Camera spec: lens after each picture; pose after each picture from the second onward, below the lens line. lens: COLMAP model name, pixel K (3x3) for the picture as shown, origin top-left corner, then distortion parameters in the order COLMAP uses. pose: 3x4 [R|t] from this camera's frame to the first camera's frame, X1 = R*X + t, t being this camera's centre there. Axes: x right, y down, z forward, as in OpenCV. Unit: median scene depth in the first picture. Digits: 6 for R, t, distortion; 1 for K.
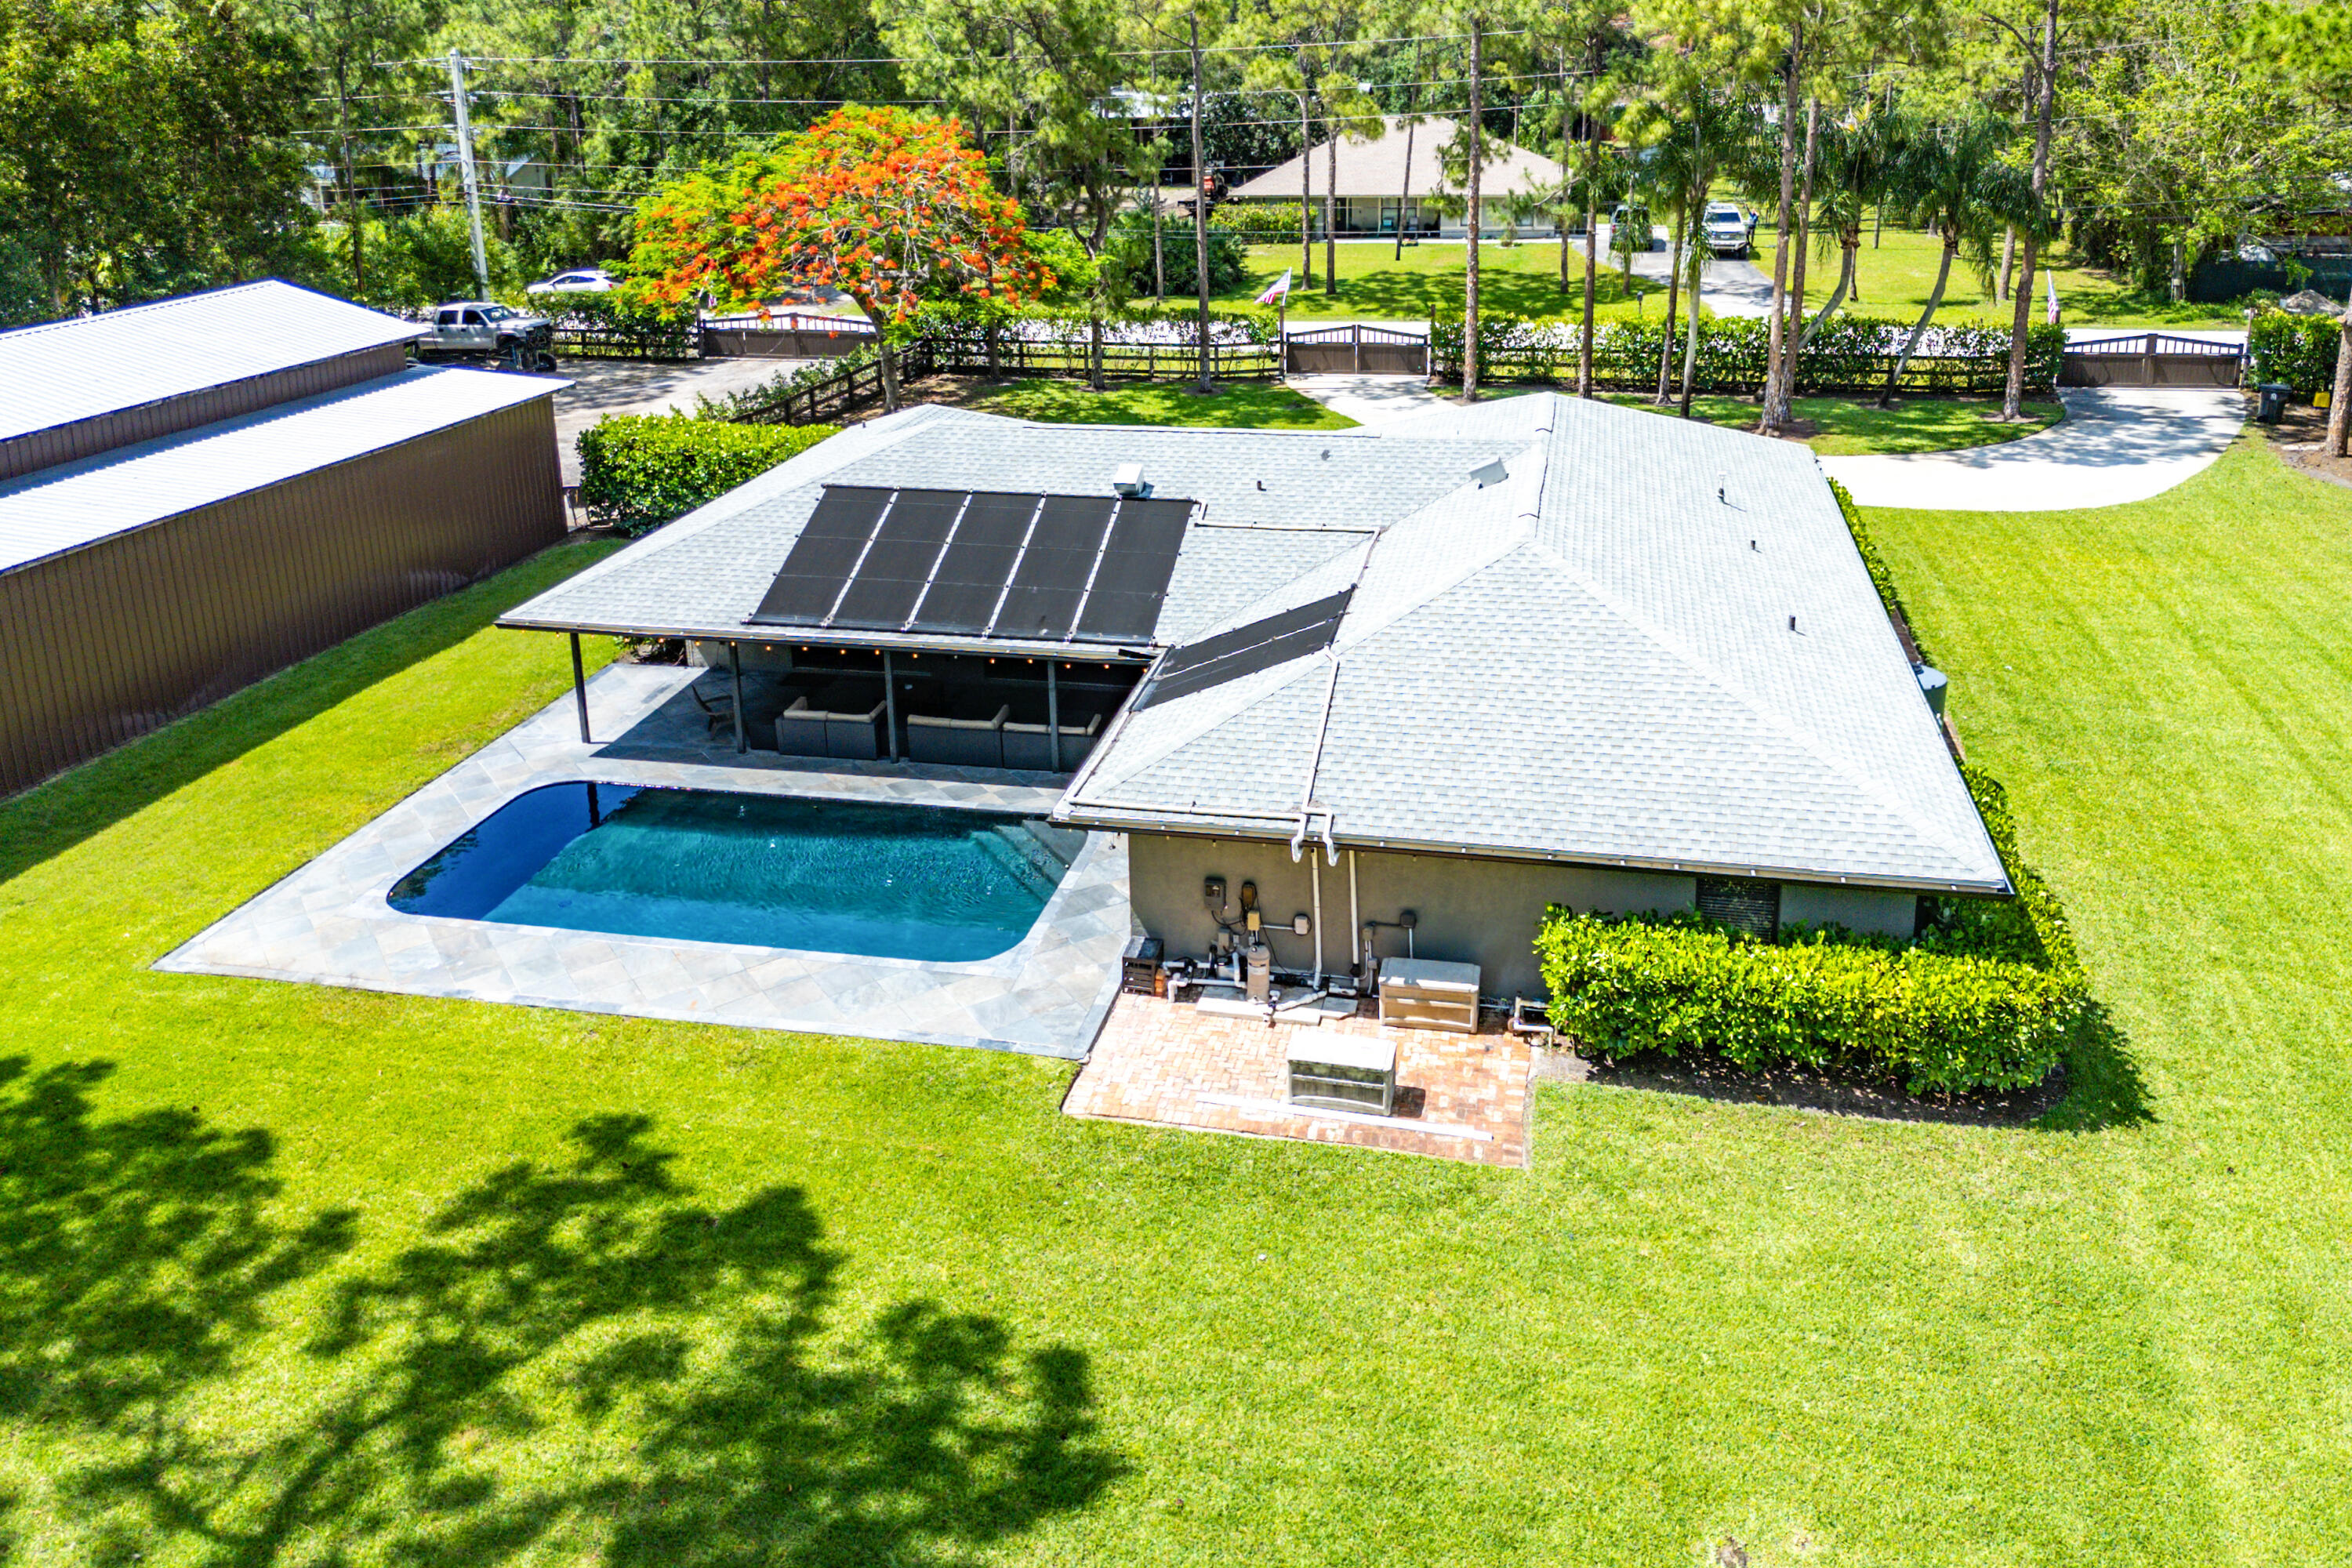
lens RADIAL K [[1722.0, 0, 1216.8], [0, 1722.0, 731.2], [0, 0, 1]] dist [0.051371, -0.039459]
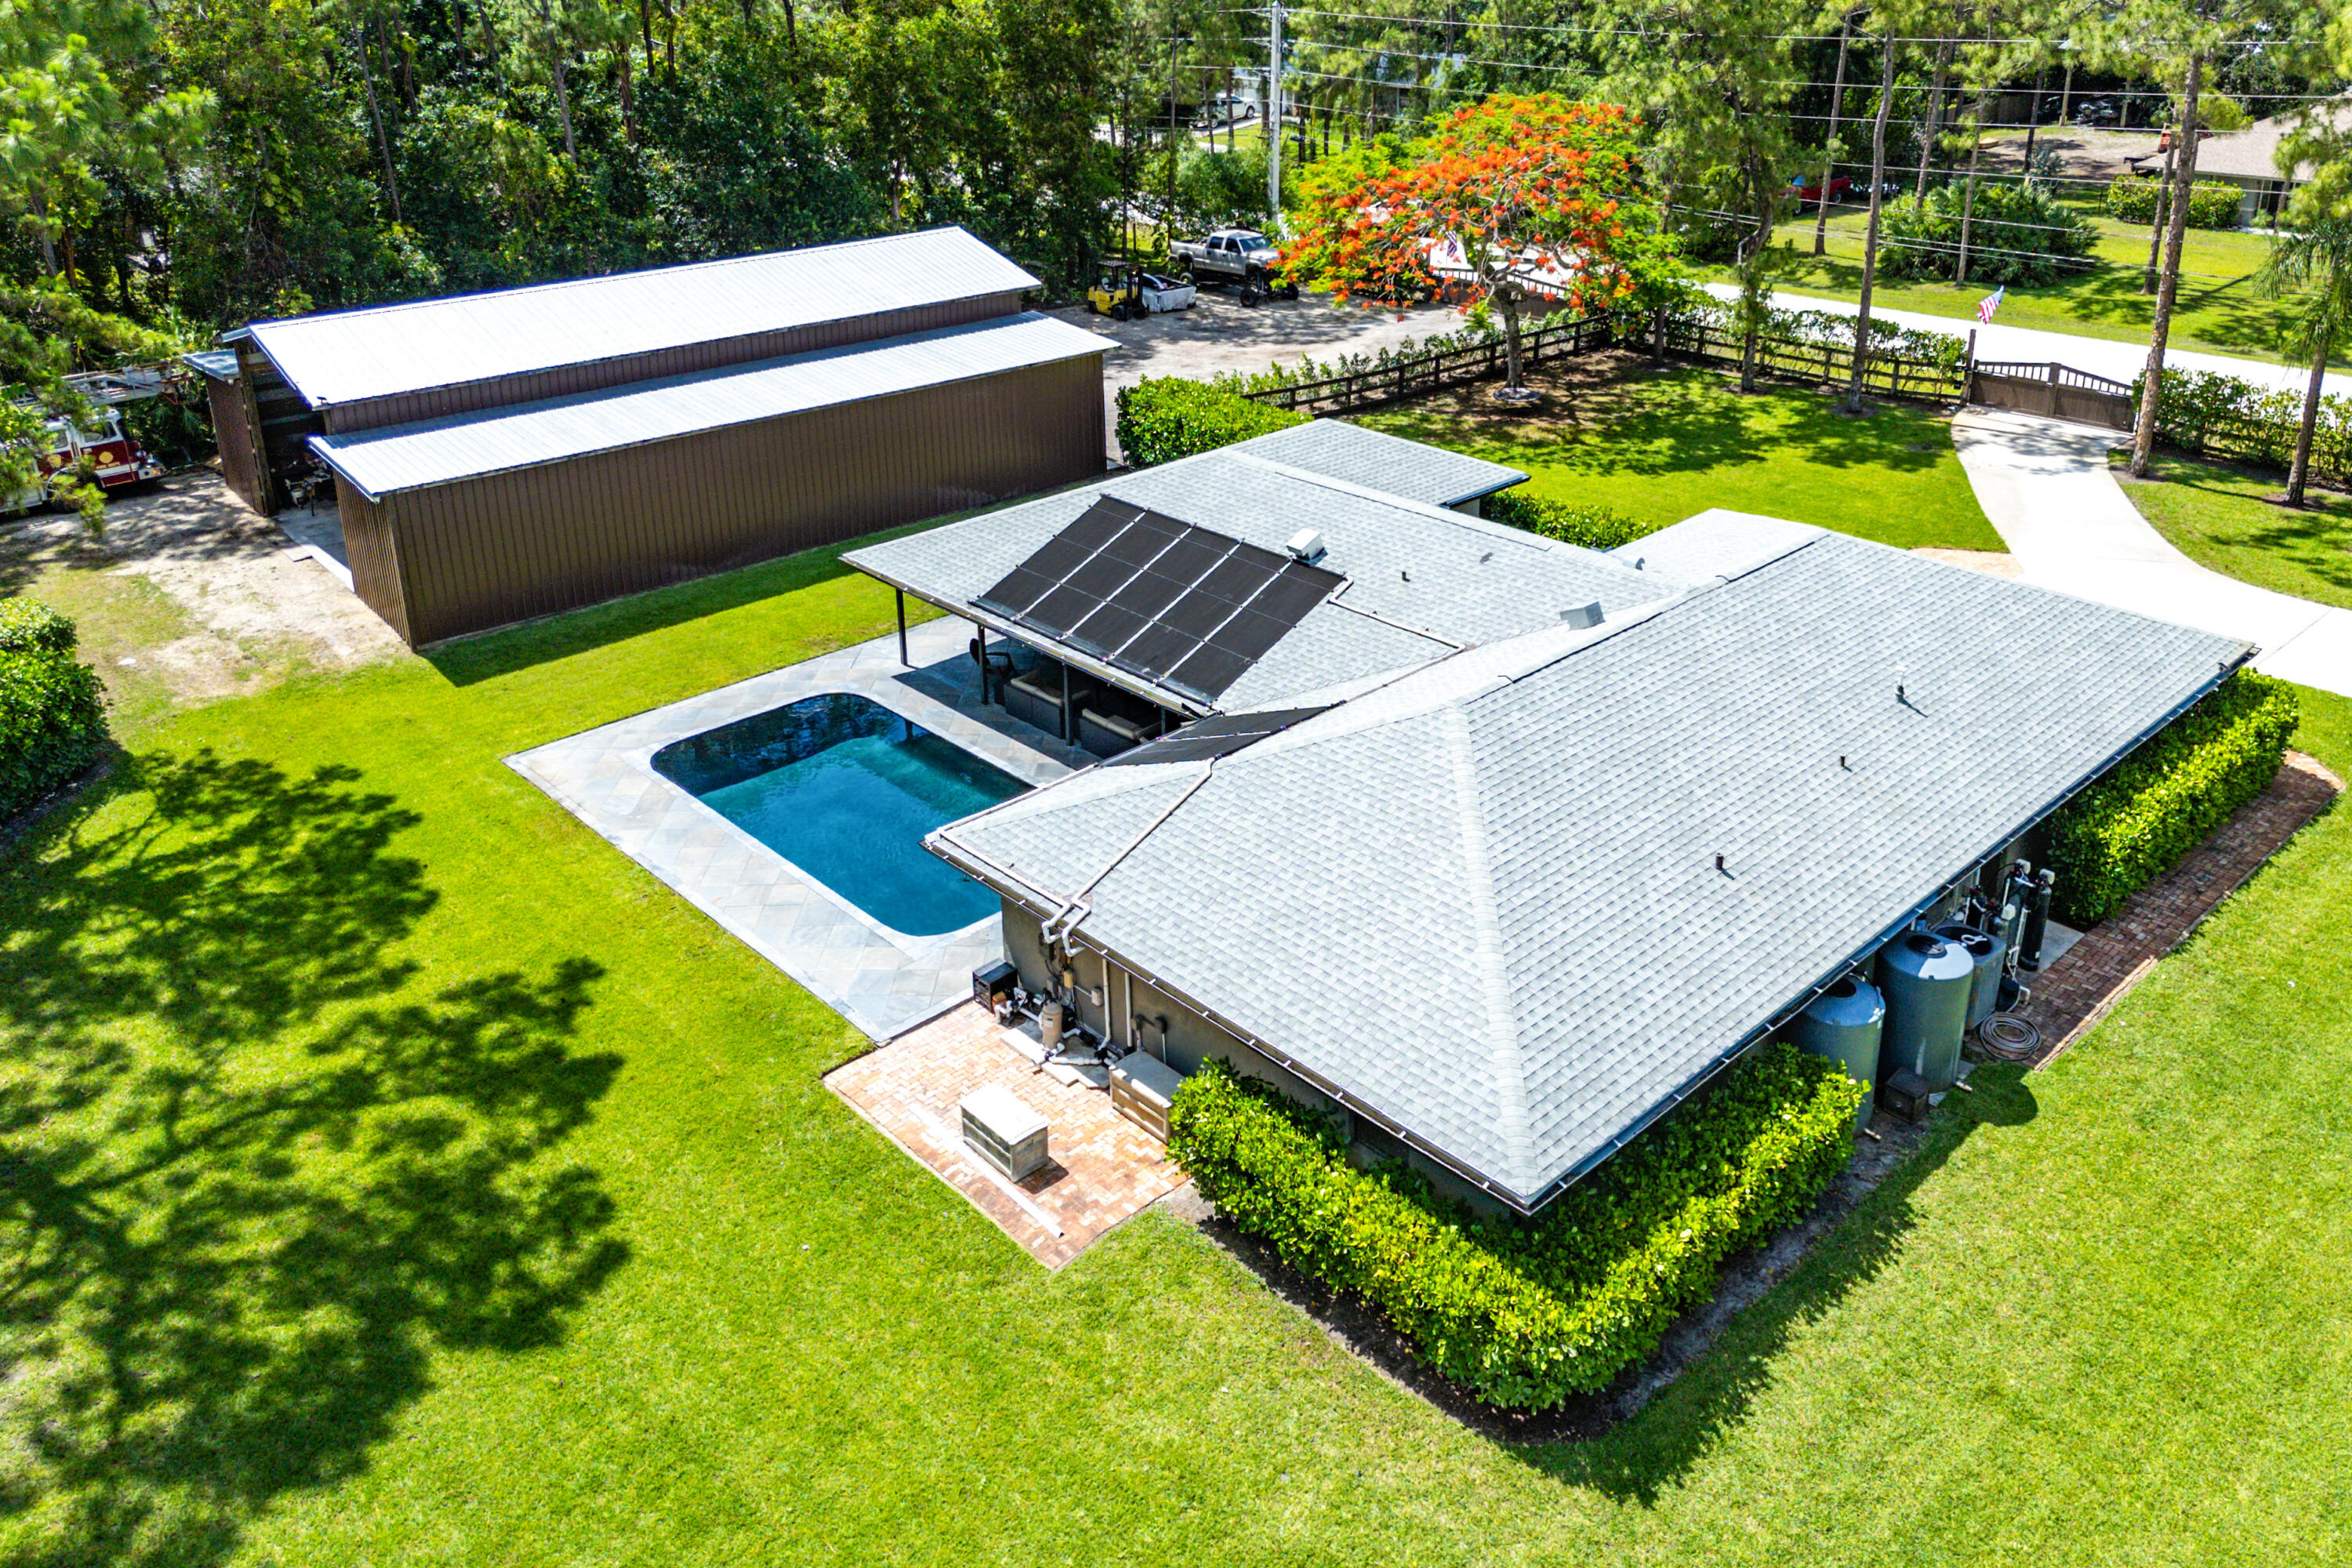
lens RADIAL K [[1722.0, 0, 1233.5], [0, 1722.0, 747.3], [0, 0, 1]] dist [0.051371, -0.039459]
pose [[0.823127, 0.260222, -0.504724, 0.633163], [-0.219991, 0.965543, 0.139036, -0.214741], [0.523513, -0.003410, 0.852011, 0.094180]]
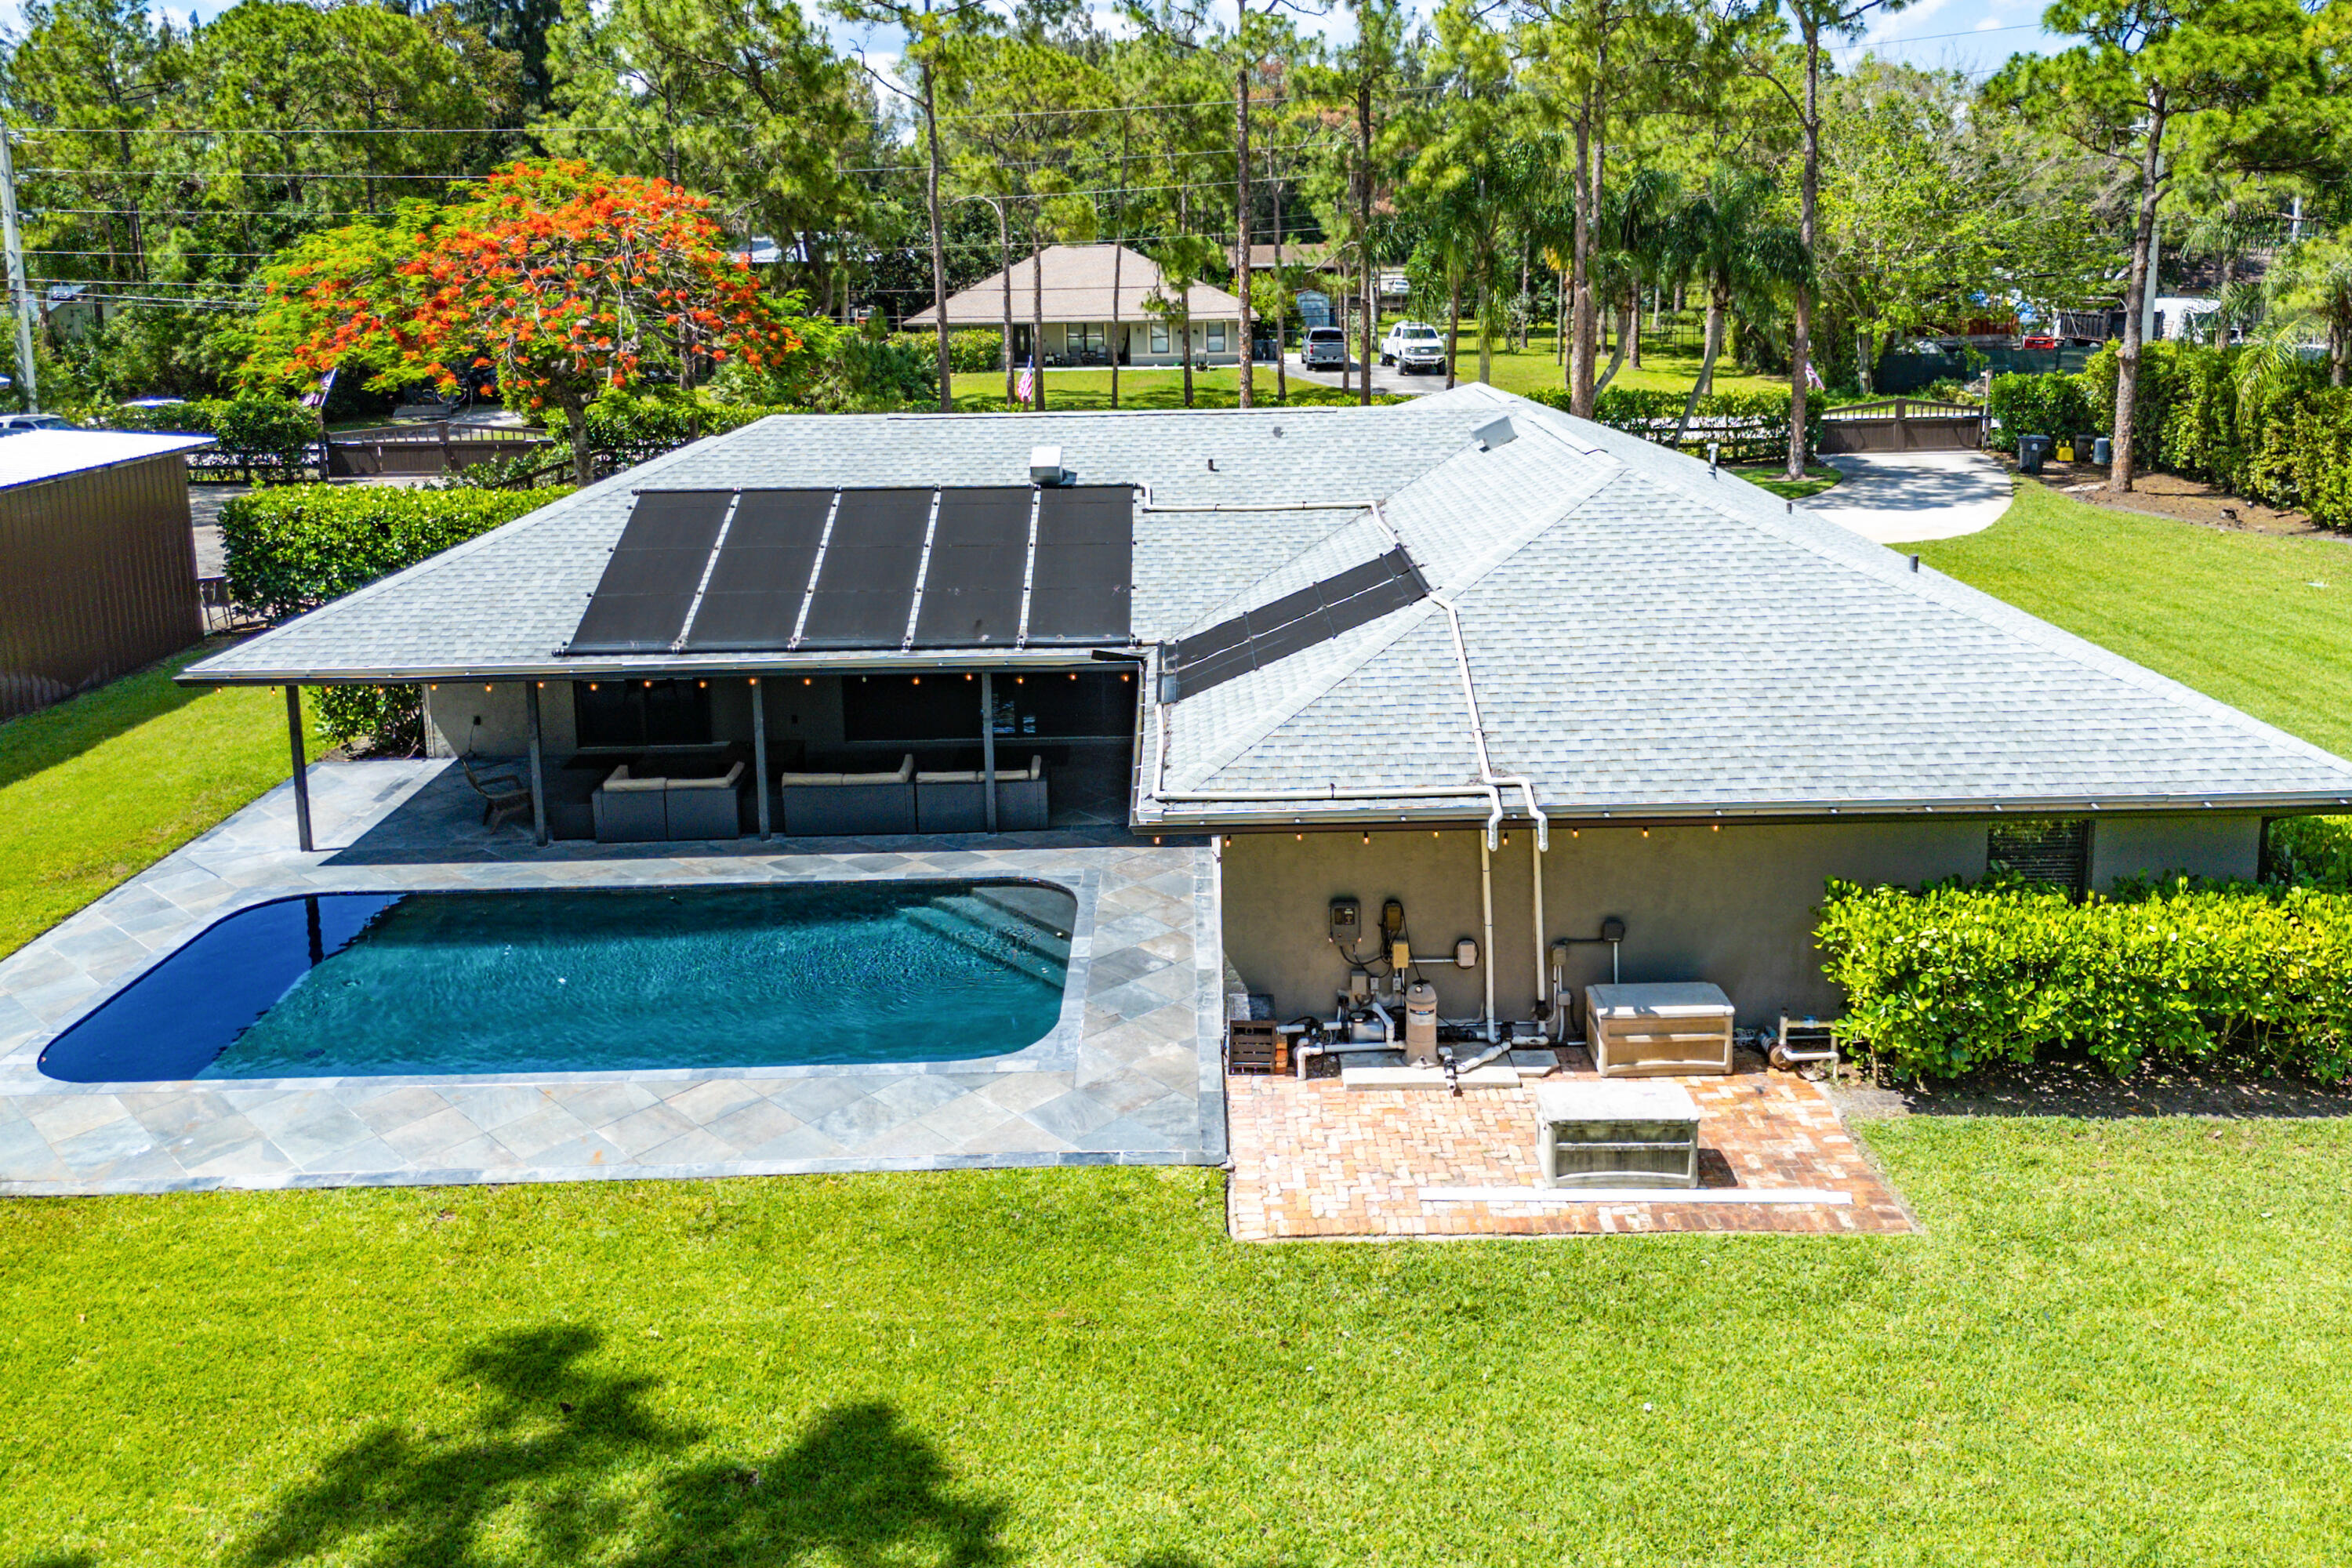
lens RADIAL K [[1769.4, 0, 1199.4], [0, 1769.4, 684.7], [0, 0, 1]] dist [0.043781, -0.034280]
pose [[0.975904, -0.054165, 0.211373, -0.210615], [0.082867, 0.988126, -0.129384, 0.086509], [-0.201855, 0.143783, 0.968804, 0.275537]]
